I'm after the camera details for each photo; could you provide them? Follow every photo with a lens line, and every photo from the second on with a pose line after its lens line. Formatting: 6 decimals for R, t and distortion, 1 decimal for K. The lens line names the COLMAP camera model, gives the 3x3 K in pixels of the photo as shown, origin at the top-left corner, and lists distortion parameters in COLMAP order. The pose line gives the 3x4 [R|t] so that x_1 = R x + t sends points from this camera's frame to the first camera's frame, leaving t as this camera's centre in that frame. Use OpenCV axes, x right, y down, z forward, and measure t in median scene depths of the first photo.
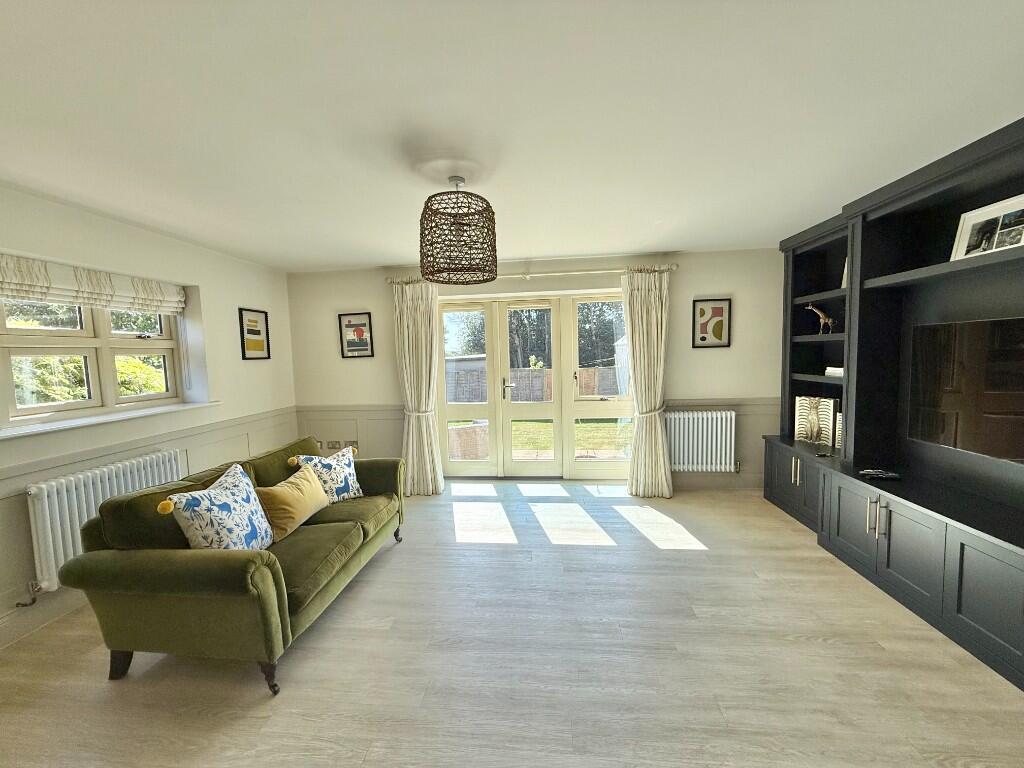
lens RADIAL K [[406.9, 0, 511.5], [0, 406.9, 386.8], [0, 0, 1]] dist [-0.001144, 0.000640]
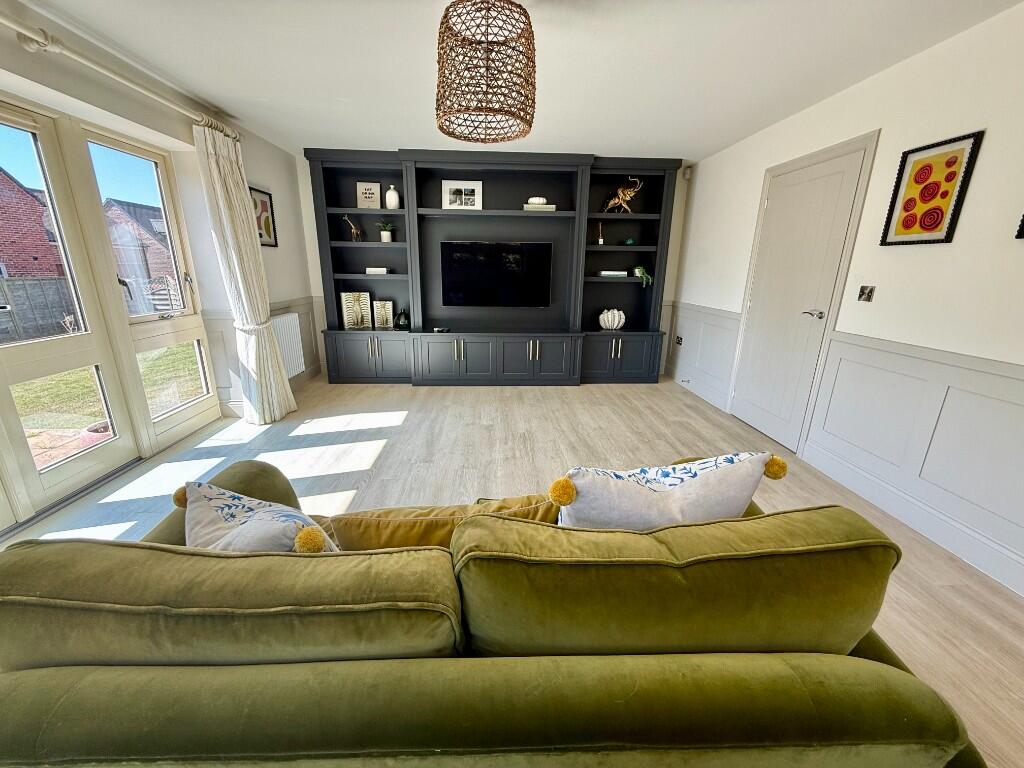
lens RADIAL K [[406.9, 0, 510.4], [0, 406.9, 382.3], [0, 0, 1]] dist [-0.001144, 0.000640]
pose [[-0.135930, -0.241342, 0.960873, -0.676718], [0.075754, 0.964504, 0.252971, 0.012418], [-0.987818, 0.107176, -0.112822, 0.725348]]
